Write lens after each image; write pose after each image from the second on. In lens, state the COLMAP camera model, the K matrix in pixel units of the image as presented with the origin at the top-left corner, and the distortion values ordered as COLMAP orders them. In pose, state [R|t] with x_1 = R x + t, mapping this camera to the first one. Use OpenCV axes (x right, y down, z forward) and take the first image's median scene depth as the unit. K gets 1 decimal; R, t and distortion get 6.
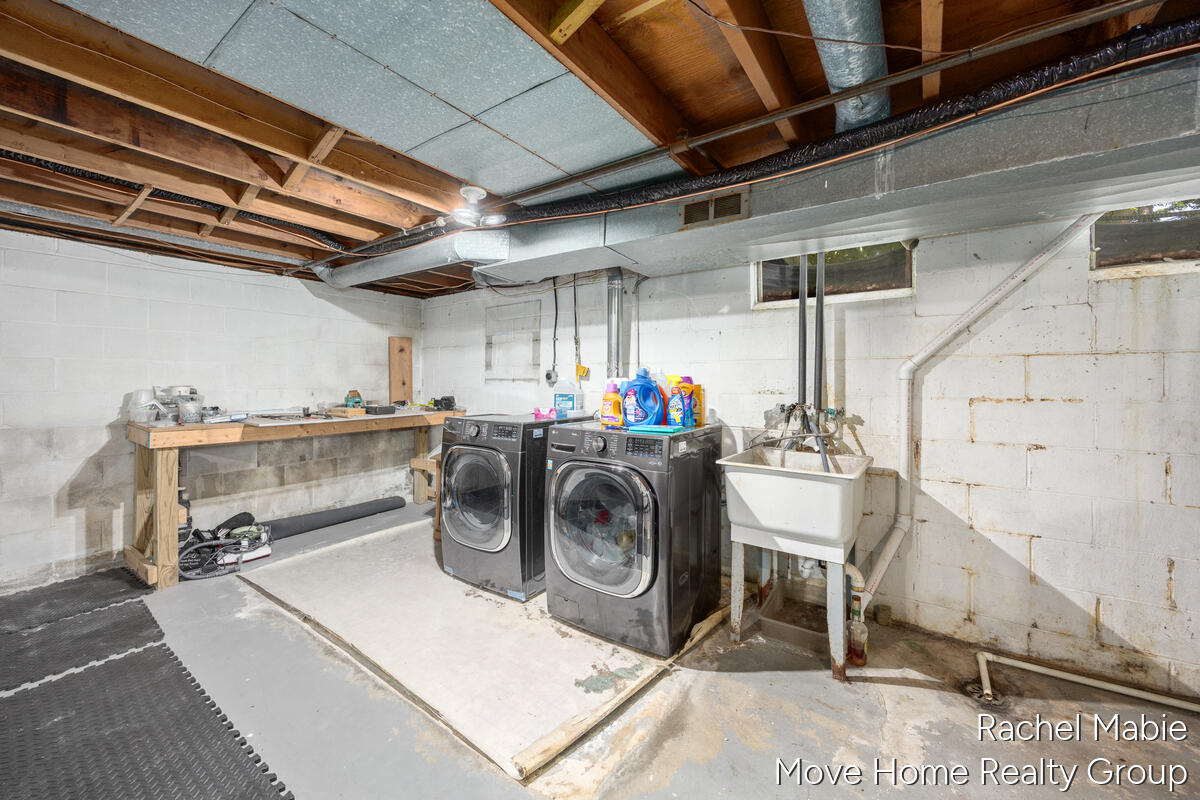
lens RADIAL K [[467.3, 0, 597.5], [0, 467.3, 376.3], [0, 0, 1]] dist [-0.000656, -0.000156]
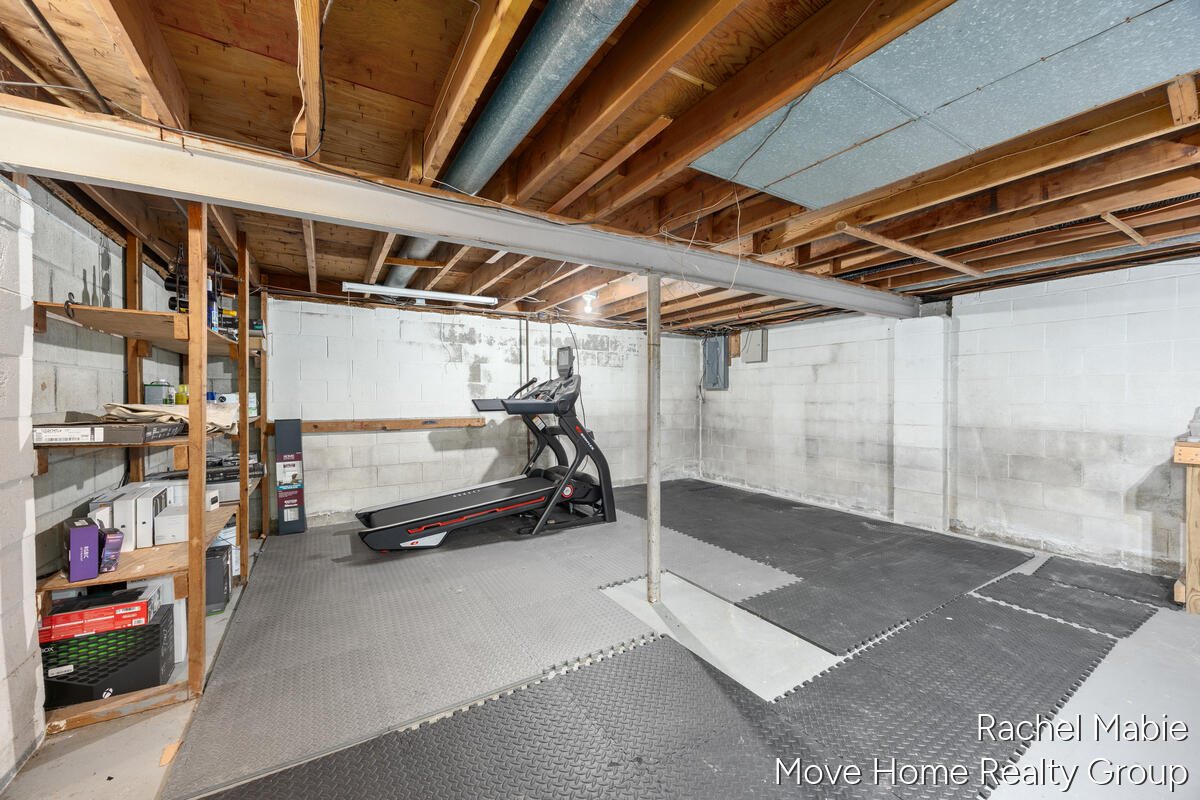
lens RADIAL K [[464.6, 0, 604.0], [0, 464.6, 402.0], [0, 0, 1]] dist [-0.000680, -0.000336]
pose [[-0.395083, 0.007819, -0.918612, 0.395262], [0.010658, 0.999935, 0.003927, 0.011713], [0.918584, -0.008239, -0.395141, 0.280595]]
